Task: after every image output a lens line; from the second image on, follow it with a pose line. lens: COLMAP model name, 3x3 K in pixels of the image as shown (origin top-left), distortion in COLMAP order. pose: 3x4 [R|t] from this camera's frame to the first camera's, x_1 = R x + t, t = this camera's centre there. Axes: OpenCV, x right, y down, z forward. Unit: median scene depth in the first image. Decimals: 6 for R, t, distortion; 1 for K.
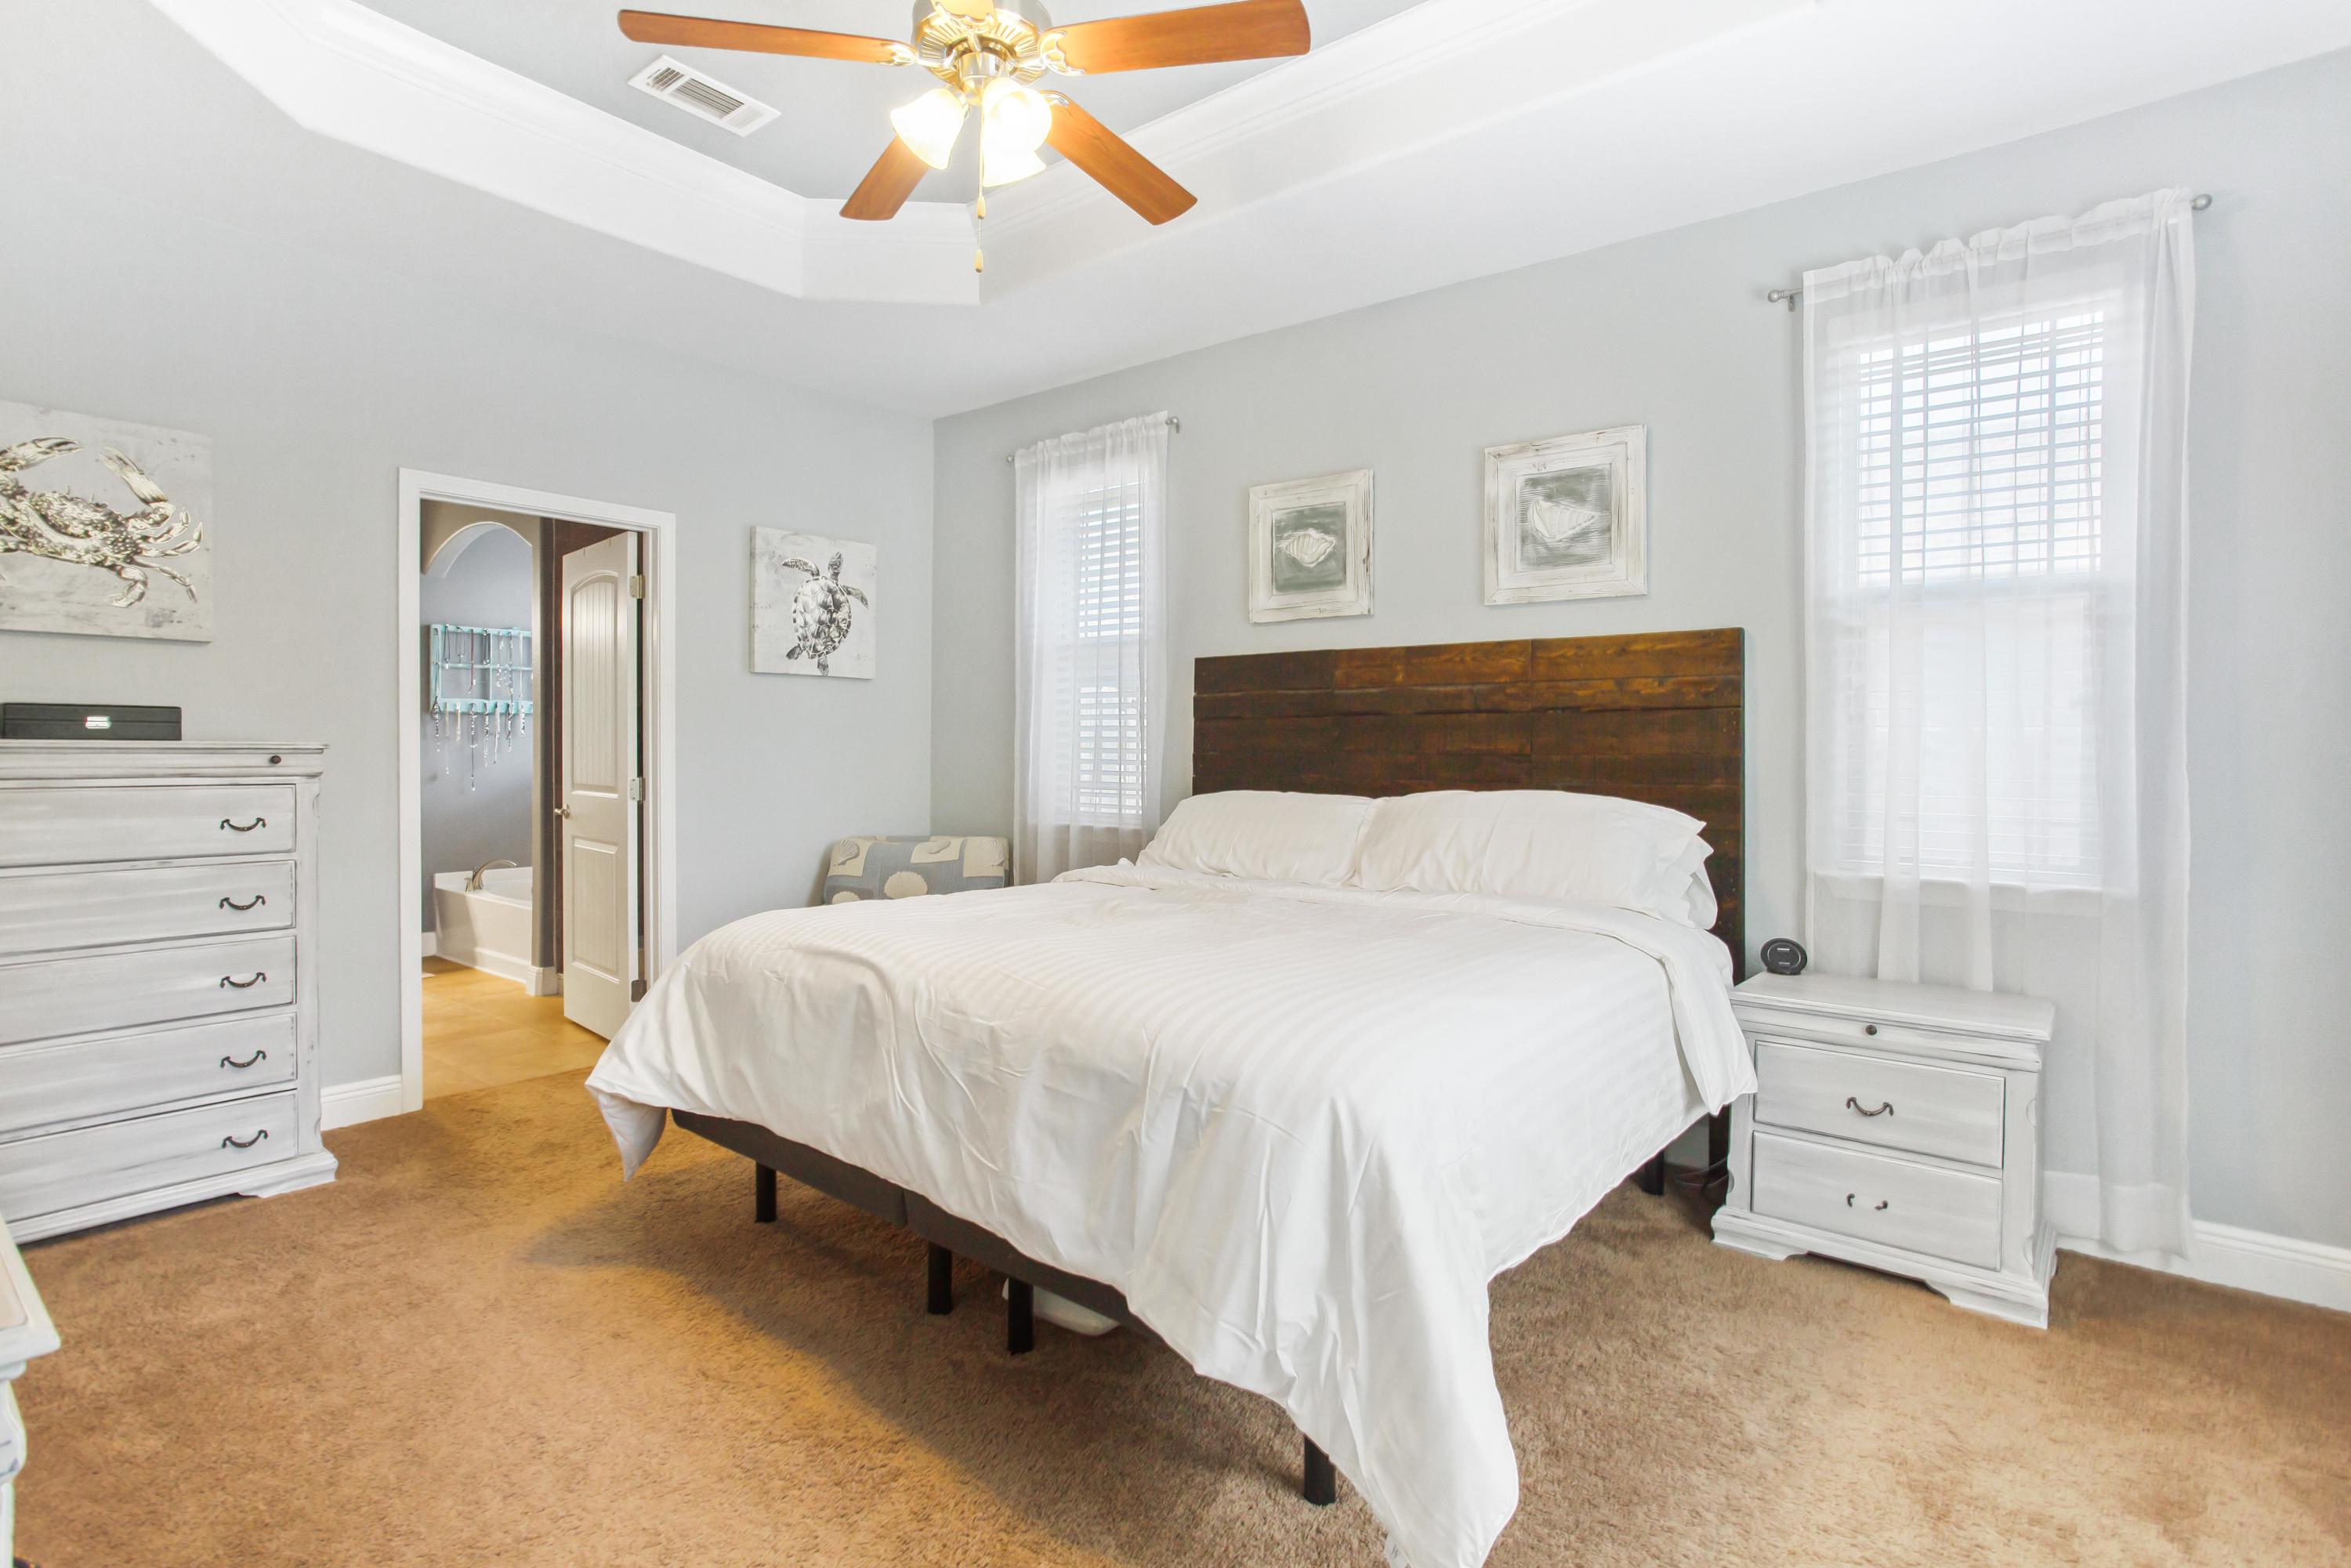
lens RADIAL K [[1179.6, 0, 1179.5], [0, 1179.6, 763.9], [0, 0, 1]] dist [-0.004046, 0.001805]
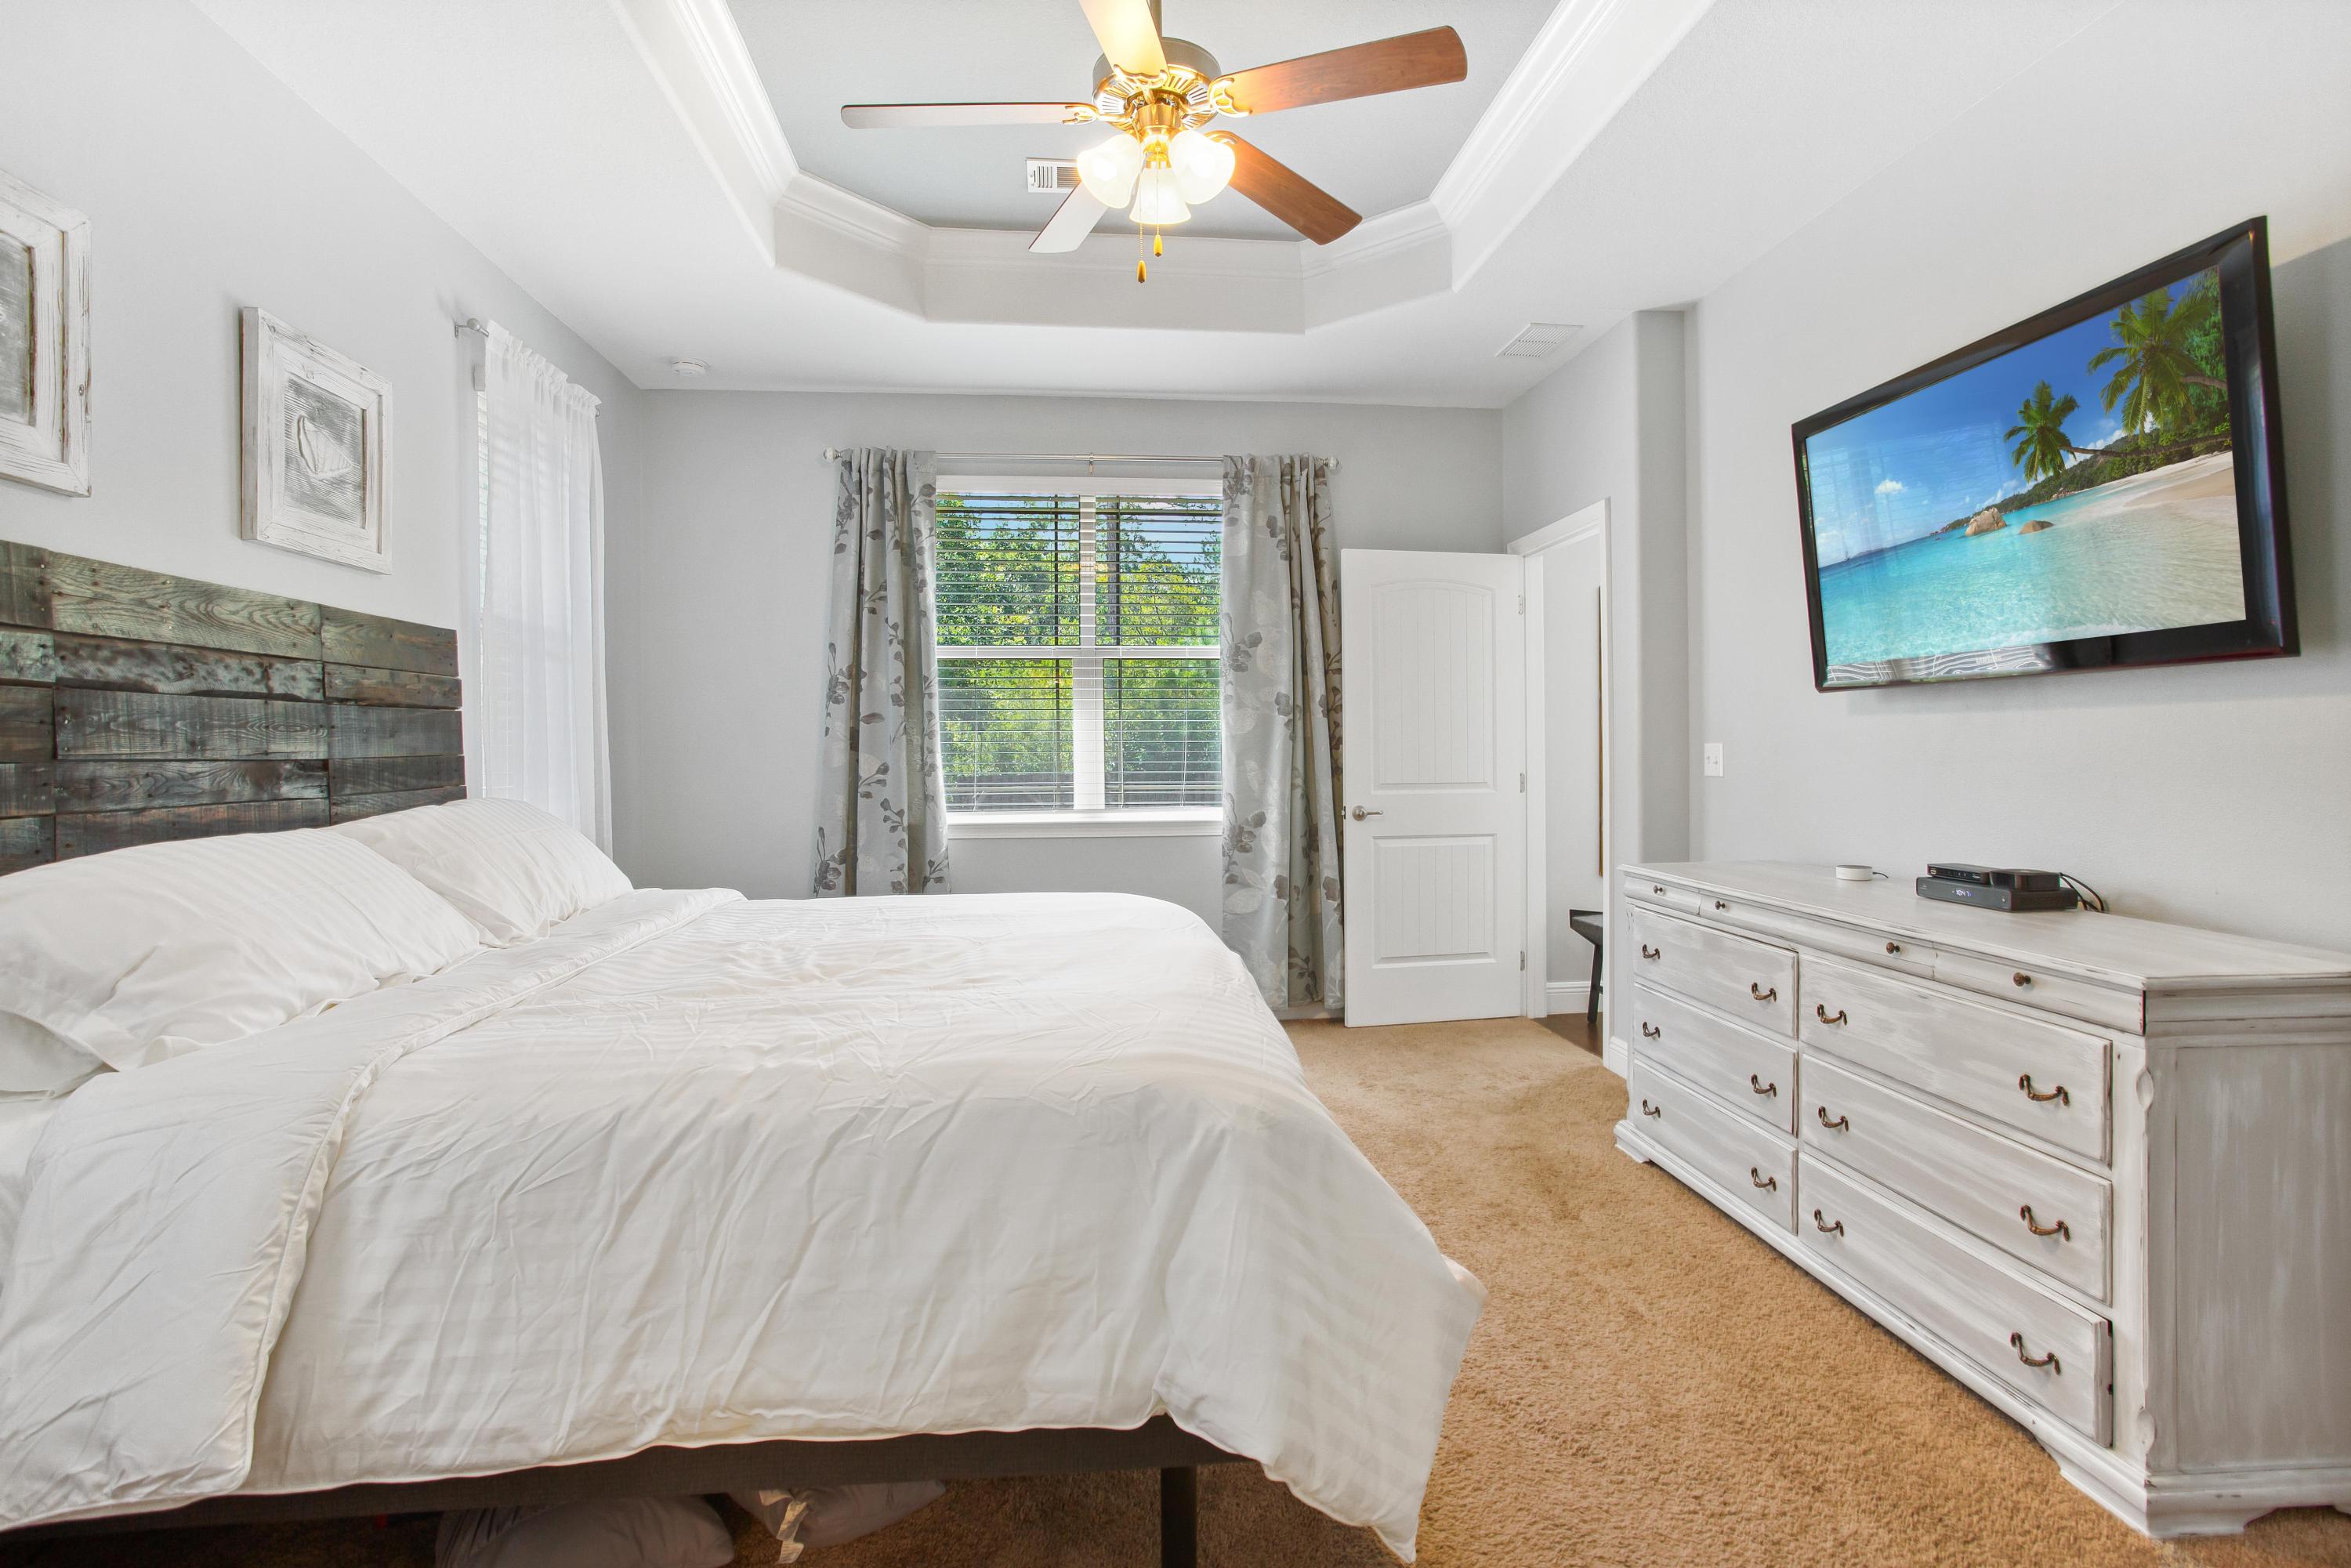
lens RADIAL K [[1179.6, 0, 1175.6], [0, 1179.6, 763.4], [0, 0, 1]] dist [-0.004046, 0.001805]
pose [[-0.699466, -0.008487, 0.714616, -0.491114], [0.014306, 0.999563, 0.025874, -0.013399], [-0.714523, 0.028322, -0.699039, 0.912078]]
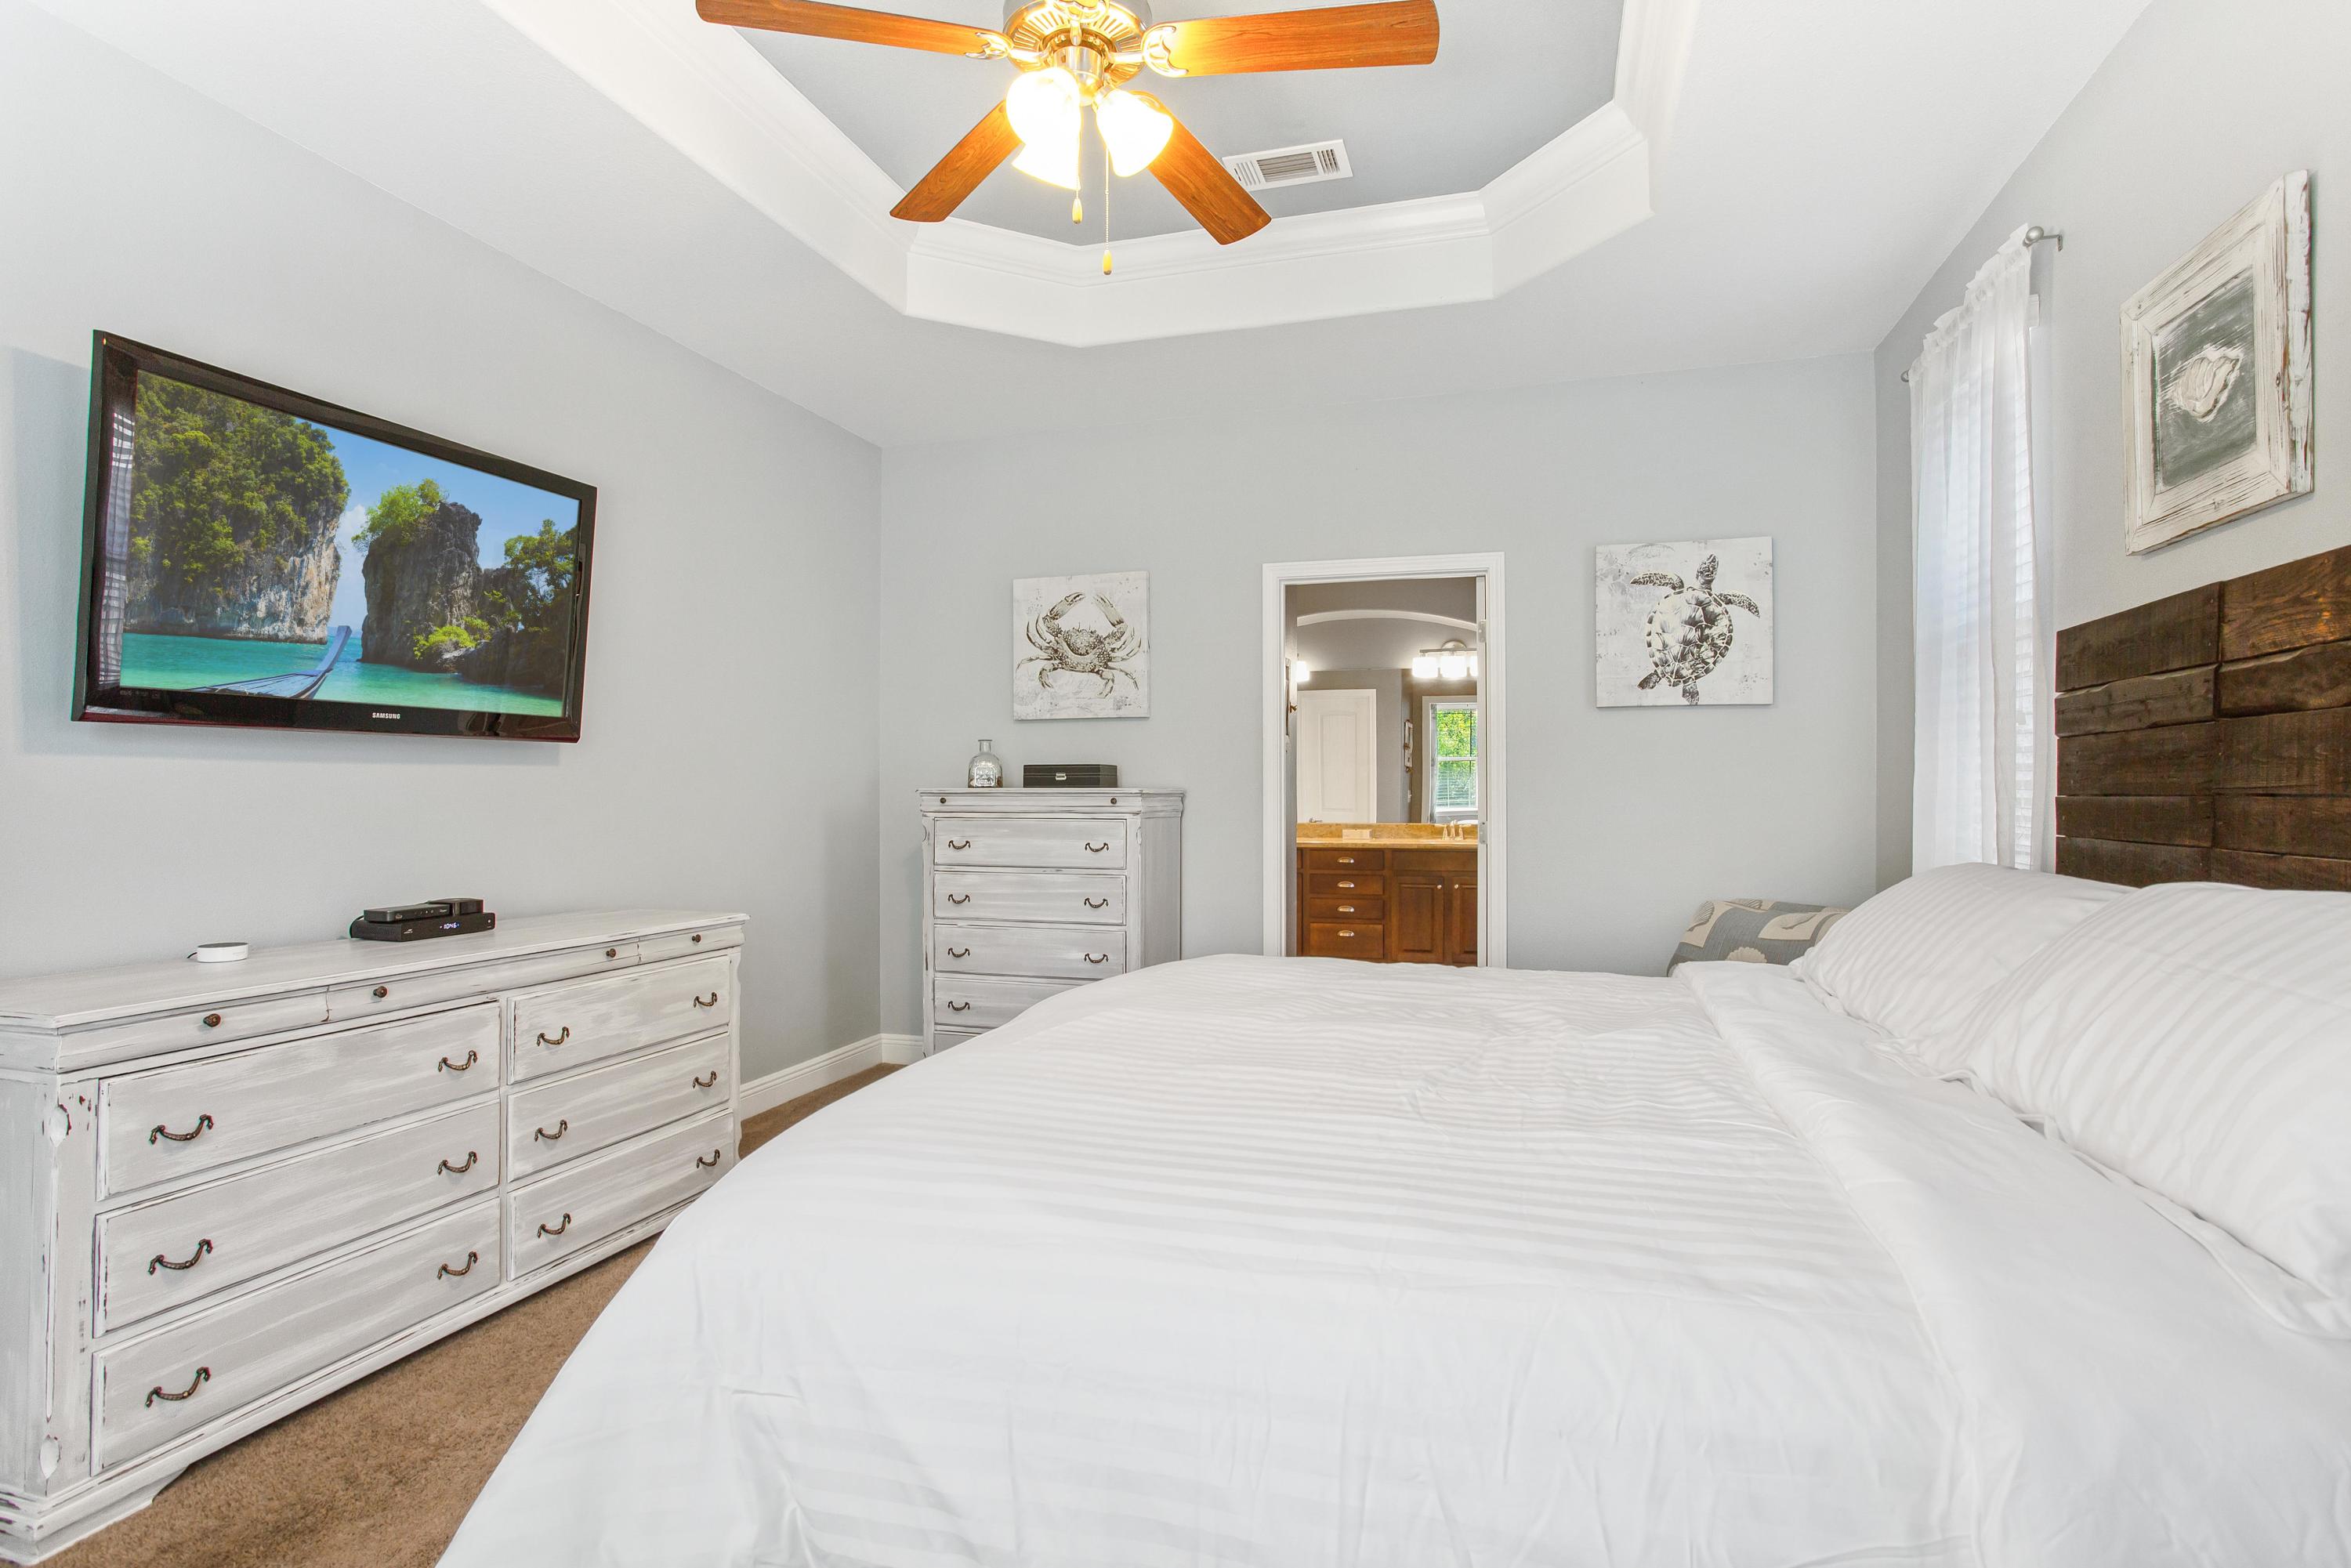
lens RADIAL K [[1179.6, 0, 1189.3], [0, 1179.6, 791.0], [0, 0, 1]] dist [-0.004046, 0.001805]
pose [[0.384235, -0.004901, -0.923222, 0.373934], [-0.009143, 0.999917, -0.009113, -0.002569], [0.923190, 0.011943, 0.384159, 0.383096]]
